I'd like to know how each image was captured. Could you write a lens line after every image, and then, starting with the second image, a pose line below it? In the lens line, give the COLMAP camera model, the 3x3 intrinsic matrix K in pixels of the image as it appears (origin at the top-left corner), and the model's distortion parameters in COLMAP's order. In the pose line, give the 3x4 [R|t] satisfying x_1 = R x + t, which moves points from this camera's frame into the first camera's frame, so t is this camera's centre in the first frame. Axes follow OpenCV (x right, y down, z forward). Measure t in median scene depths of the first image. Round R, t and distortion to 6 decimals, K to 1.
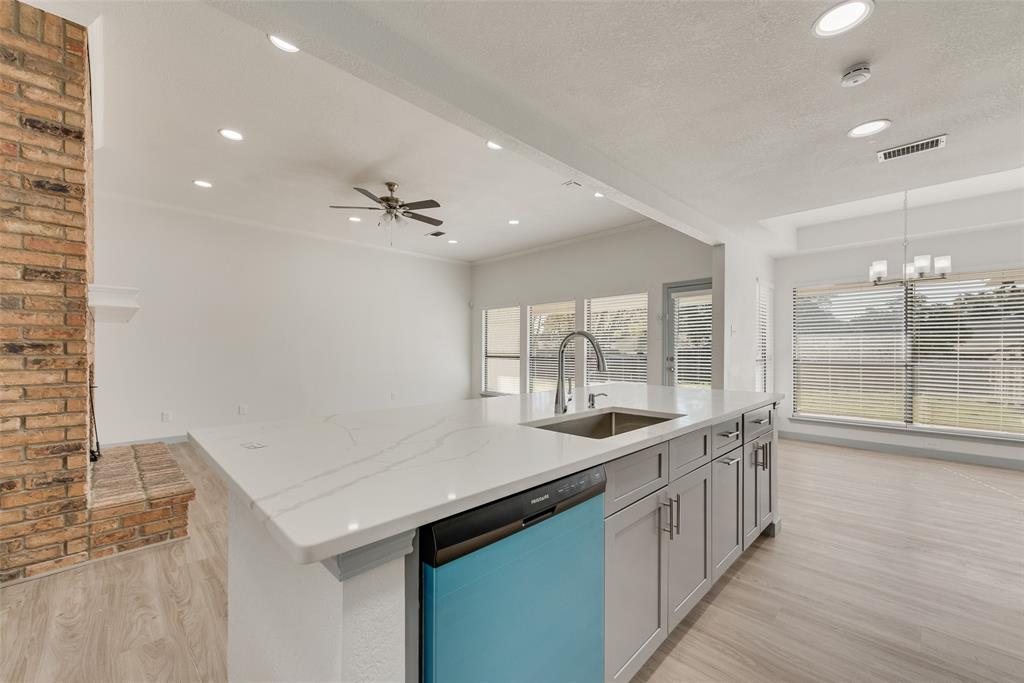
lens RADIAL K [[409.8, 0, 513.1], [0, 409.8, 347.9], [0, 0, 1]] dist [-0.000710, 0.000097]
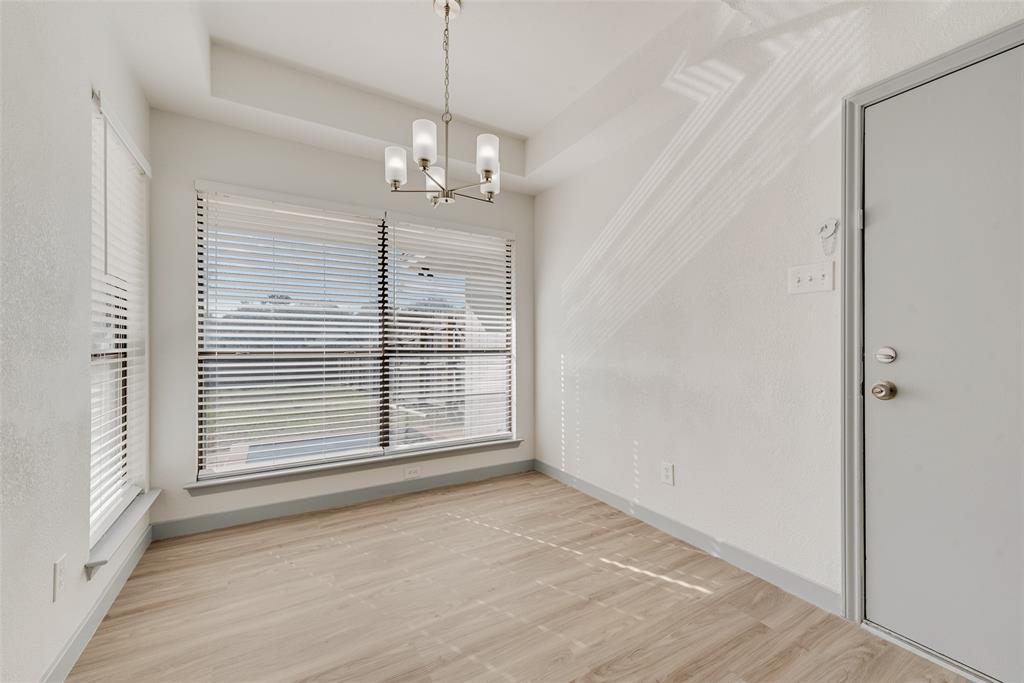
lens RADIAL K [[409.8, 0, 516.0], [0, 409.8, 345.3], [0, 0, 1]] dist [-0.000710, 0.000097]
pose [[0.258909, 0.006807, 0.965878, 0.886232], [-0.001662, 0.999977, -0.006602, 0.061676], [-0.965900, 0.000104, 0.258914, 1.426264]]
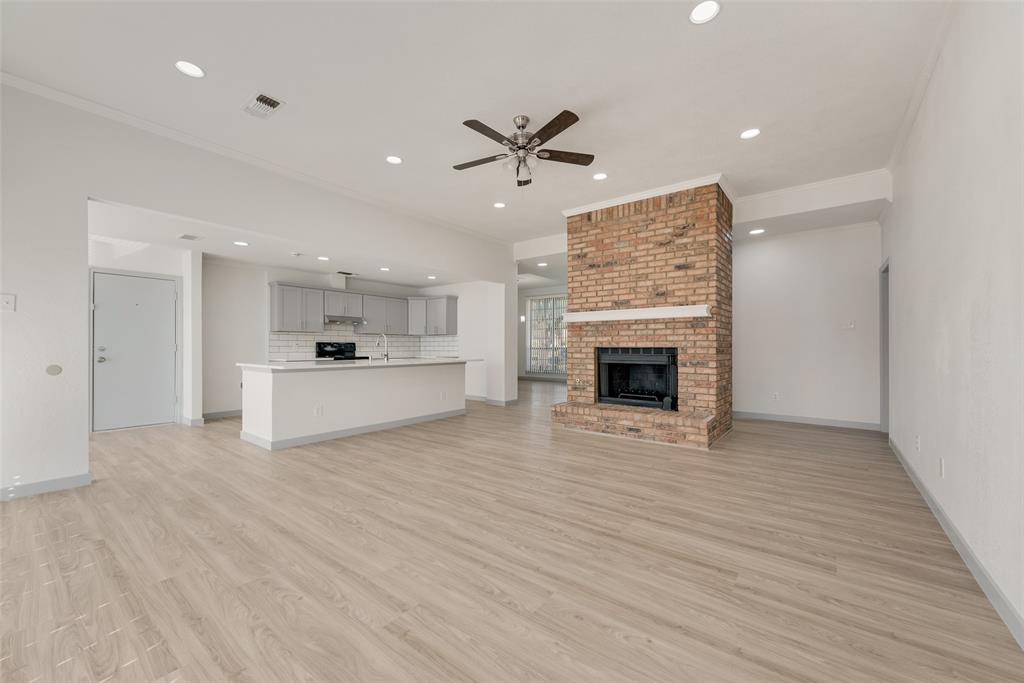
lens RADIAL K [[409.8, 0, 504.3], [0, 409.8, 343.9], [0, 0, 1]] dist [-0.000710, 0.000097]
pose [[-0.992777, -0.001761, -0.119961, -0.439062], [-0.001358, 0.999993, -0.003440, 0.043352], [0.119966, -0.003252, -0.992773, 3.884478]]
